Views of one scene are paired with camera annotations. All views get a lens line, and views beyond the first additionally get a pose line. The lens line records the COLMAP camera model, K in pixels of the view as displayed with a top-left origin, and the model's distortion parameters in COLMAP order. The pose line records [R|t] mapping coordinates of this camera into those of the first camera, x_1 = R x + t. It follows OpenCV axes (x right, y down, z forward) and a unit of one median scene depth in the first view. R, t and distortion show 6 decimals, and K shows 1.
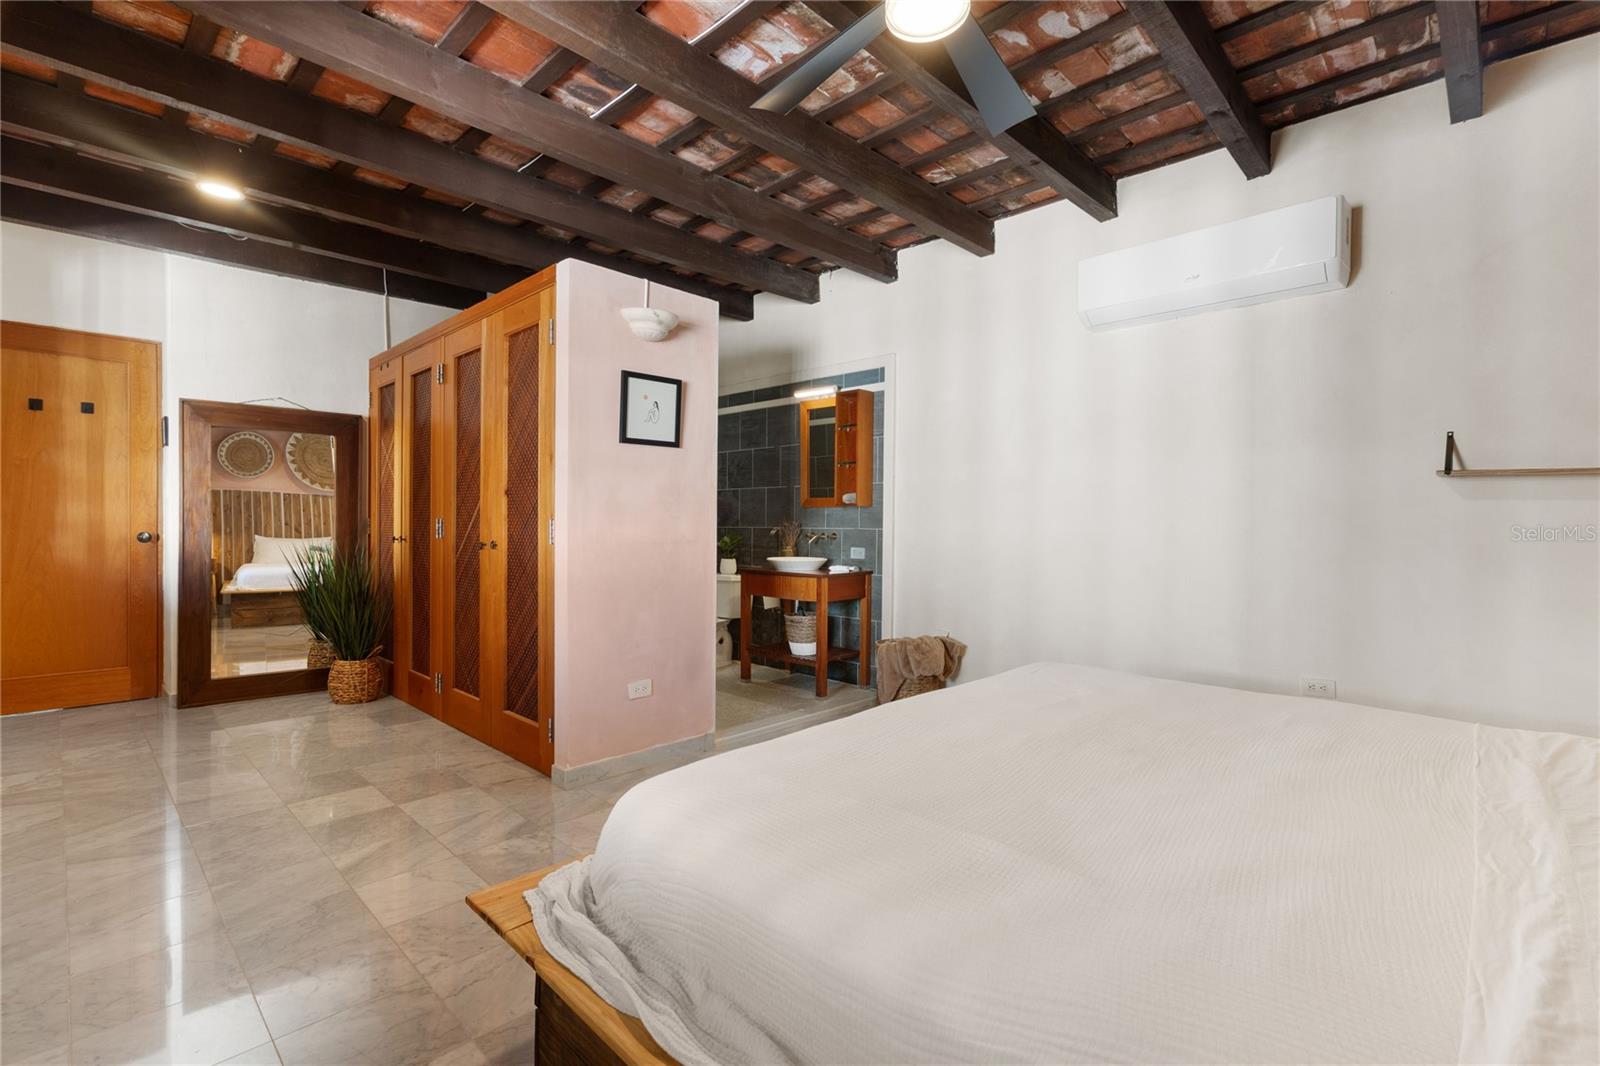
lens RADIAL K [[720.7, 0, 806.4], [0, 720.7, 526.0], [0, 0, 1]] dist [-0.004867, 0.002232]
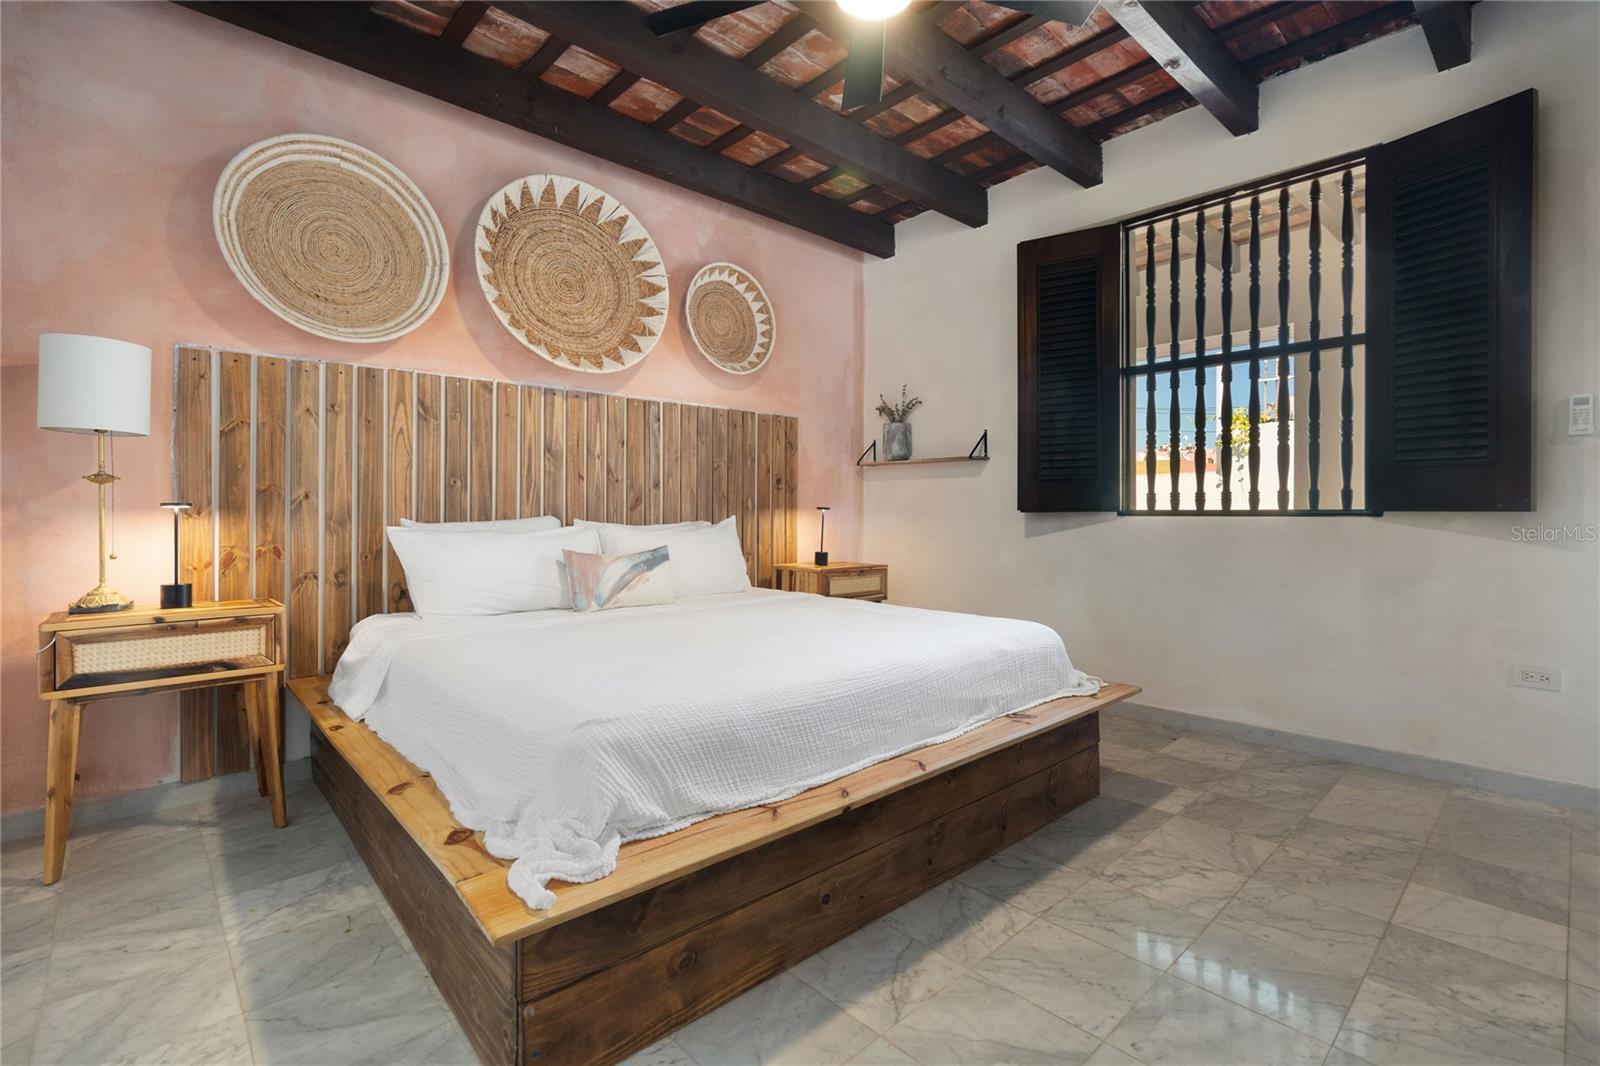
lens RADIAL K [[720.7, 0, 805.1], [0, 720.7, 518.8], [0, 0, 1]] dist [-0.004867, 0.002232]
pose [[-0.998355, -0.007004, 0.056901, 0.140044], [-0.006071, 0.999845, 0.016551, 0.032877], [-0.057008, 0.016178, -0.998243, 1.447966]]
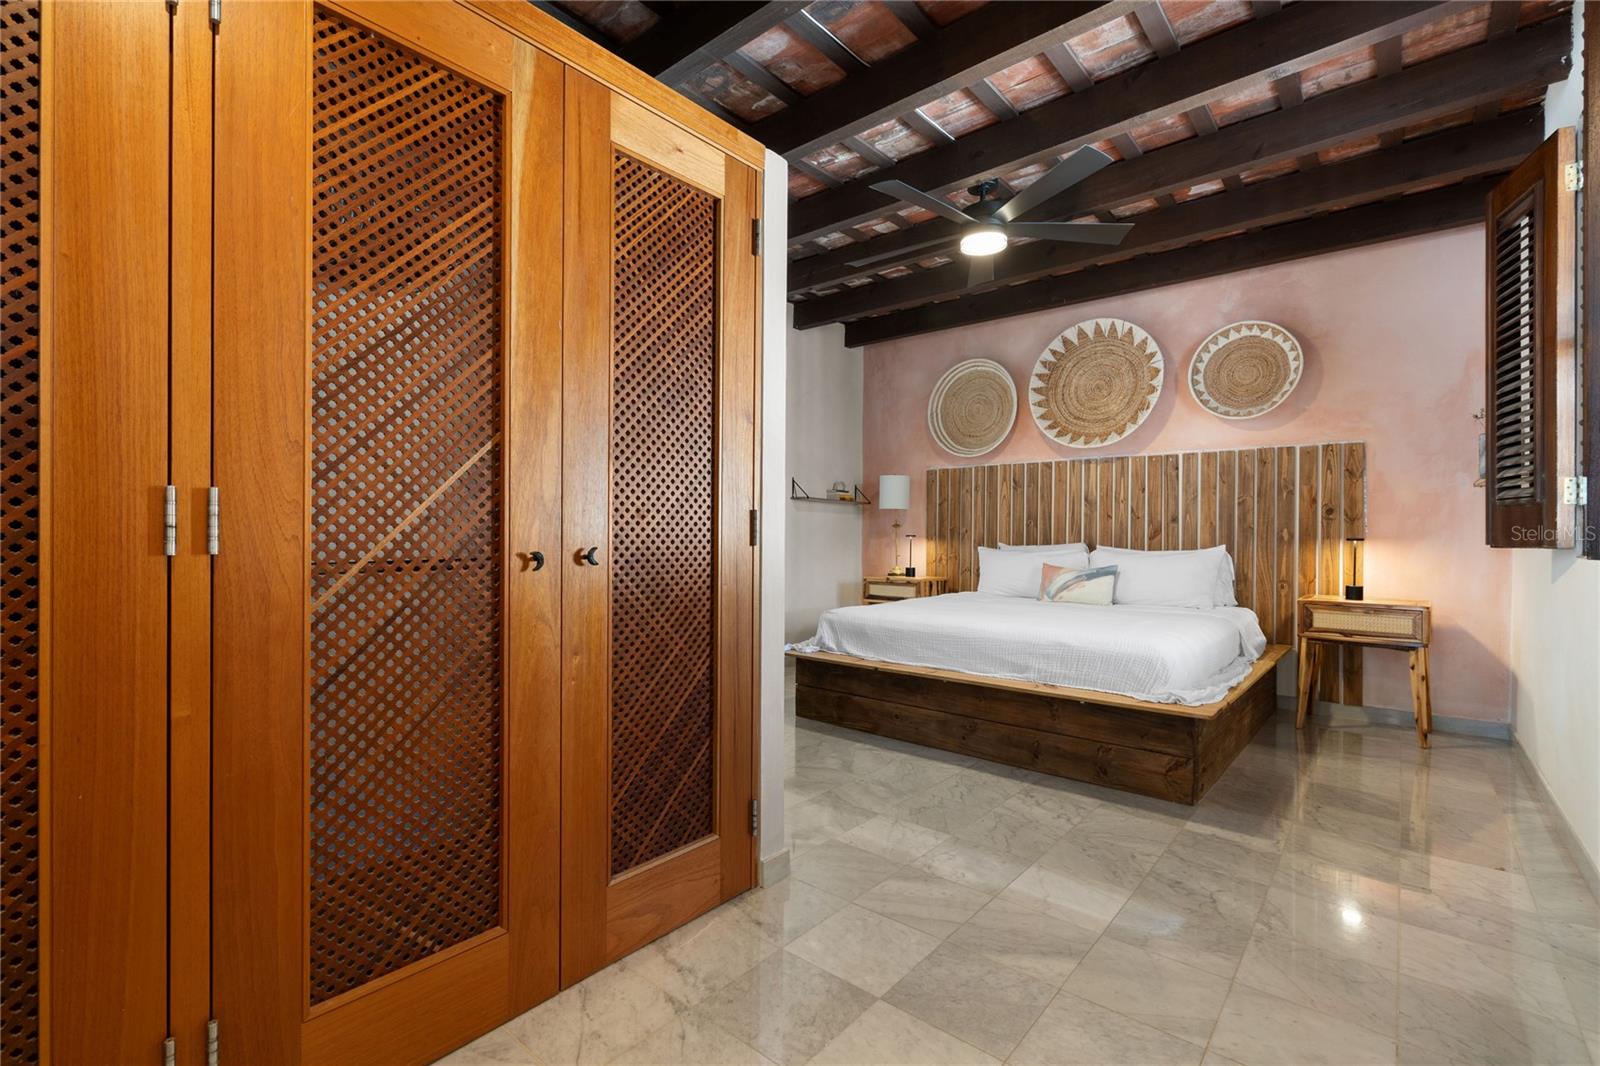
lens RADIAL K [[720.7, 0, 798.4], [0, 720.7, 533.8], [0, 0, 1]] dist [-0.004867, 0.002232]
pose [[-0.061176, -0.008844, 0.998088, -1.159461], [0.003093, 0.999954, 0.009050, 0.008484], [-0.998122, 0.003640, -0.061145, 1.115615]]
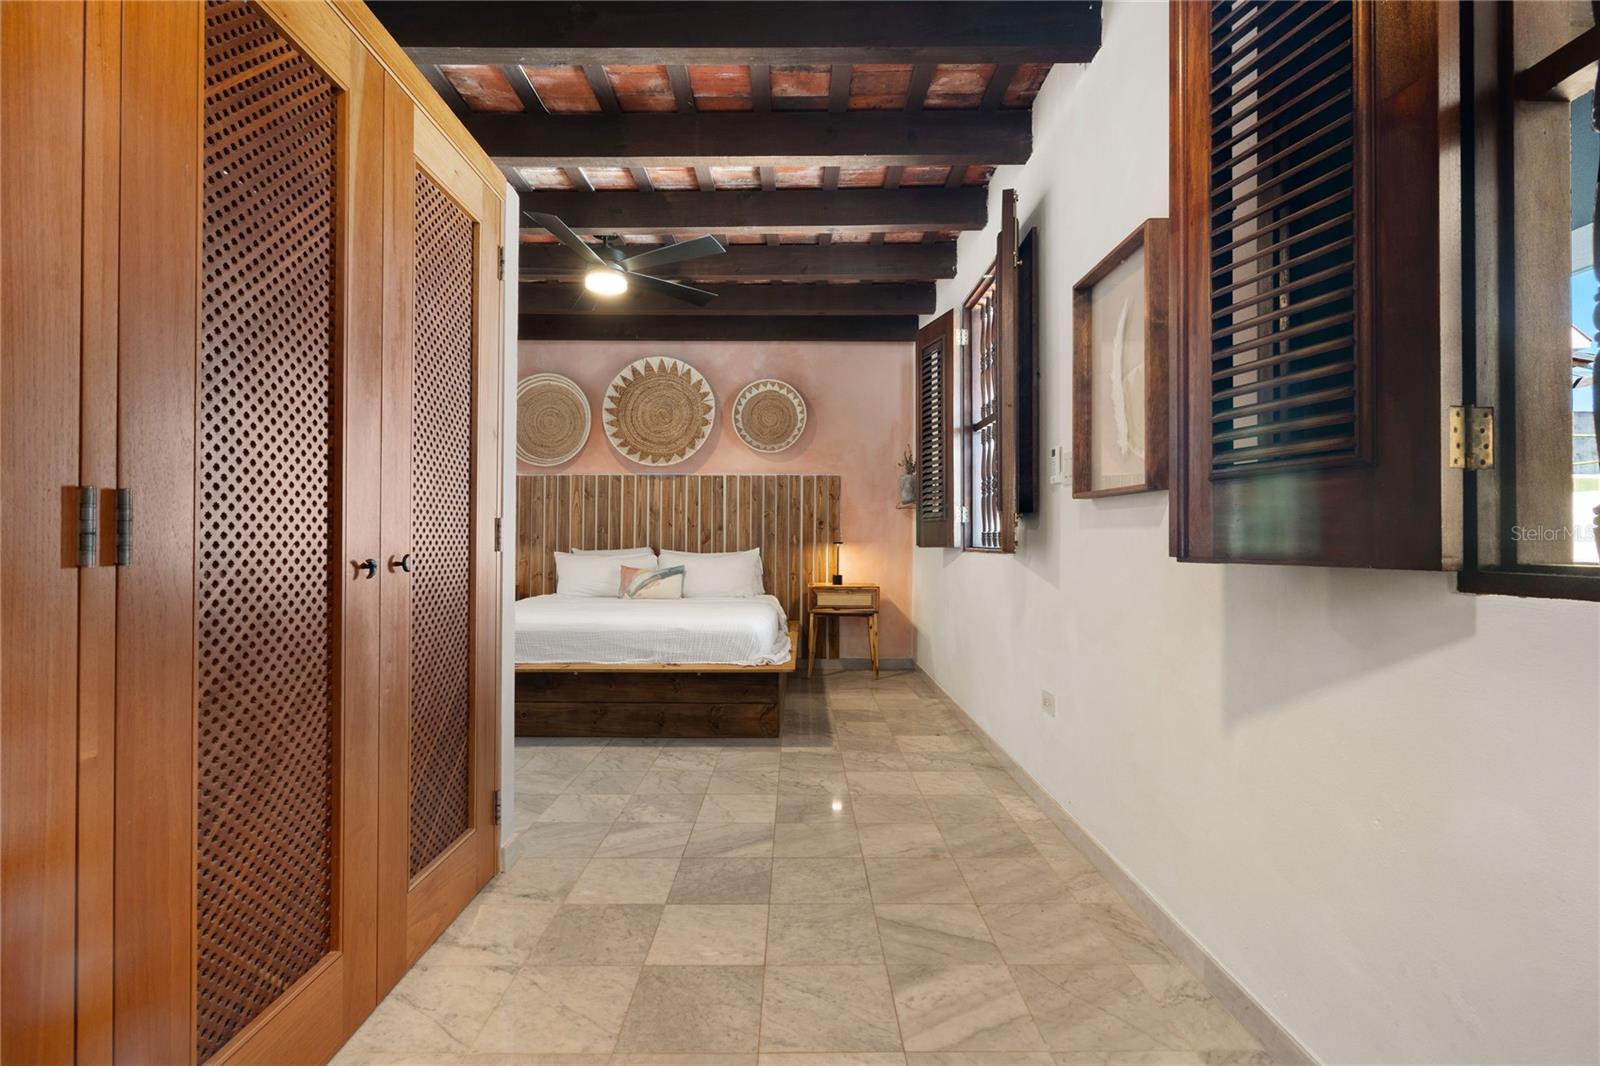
lens RADIAL K [[720.7, 0, 806.8], [0, 720.7, 534.0], [0, 0, 1]] dist [-0.004867, 0.002232]
pose [[-0.699368, -0.003118, 0.714755, -1.218381], [-0.001858, 0.999995, 0.002544, 0.005515], [-0.714759, 0.000451, -0.699370, 1.434901]]
